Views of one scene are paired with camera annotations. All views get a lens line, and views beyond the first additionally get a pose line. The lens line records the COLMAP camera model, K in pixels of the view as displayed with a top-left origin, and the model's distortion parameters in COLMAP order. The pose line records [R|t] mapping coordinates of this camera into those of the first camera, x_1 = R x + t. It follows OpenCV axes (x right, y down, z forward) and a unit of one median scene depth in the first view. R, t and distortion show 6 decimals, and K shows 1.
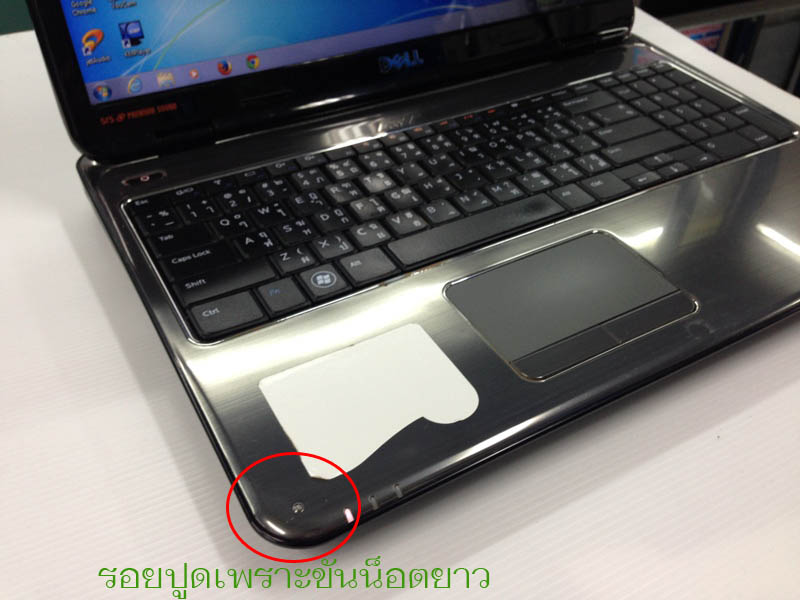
lens RADIAL K [[761.0, 0, 400.0], [0, 761.0, 300.0], [0, 0, 1]] dist [0.012779, -0.009674]
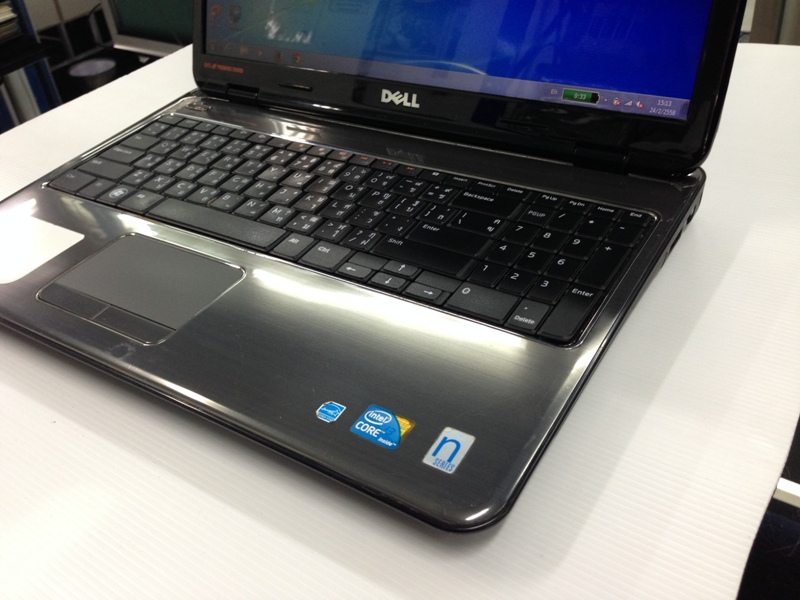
lens RADIAL K [[746.5, 0, 400.0], [0, 746.5, 300.0], [0, 0, 1]] dist [-0.000854, -0.000410]
pose [[0.455048, 0.487465, -0.745191, 1.029538], [-0.494532, 0.834279, 0.243758, -0.371987], [0.740520, 0.257599, 0.620703, 0.467941]]
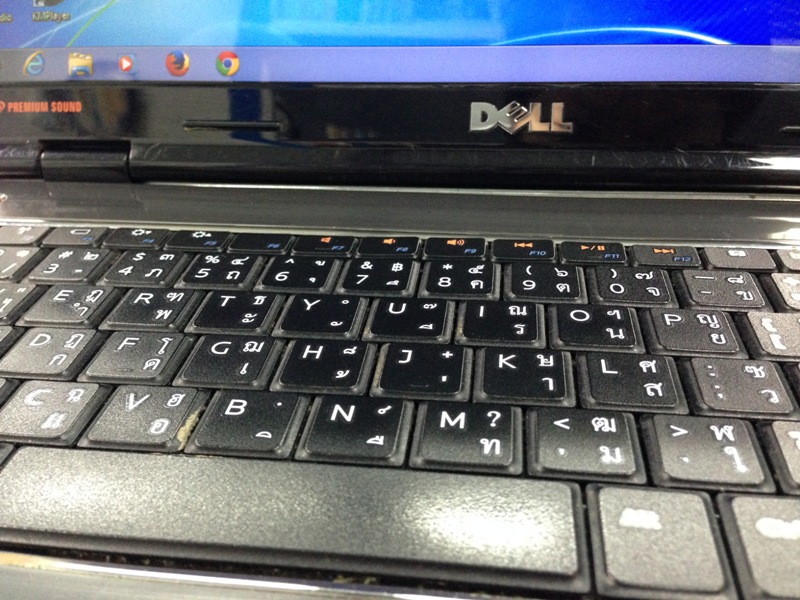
lens RADIAL K [[761.0, 0, 400.0], [0, 761.0, 300.0], [0, 0, 1]] dist [0.012779, -0.009674]
pose [[0.789420, 0.254526, -0.558600, 0.271015], [-0.363393, 0.927173, -0.091085, -0.148304], [0.494735, 0.274895, 0.824421, 0.659003]]
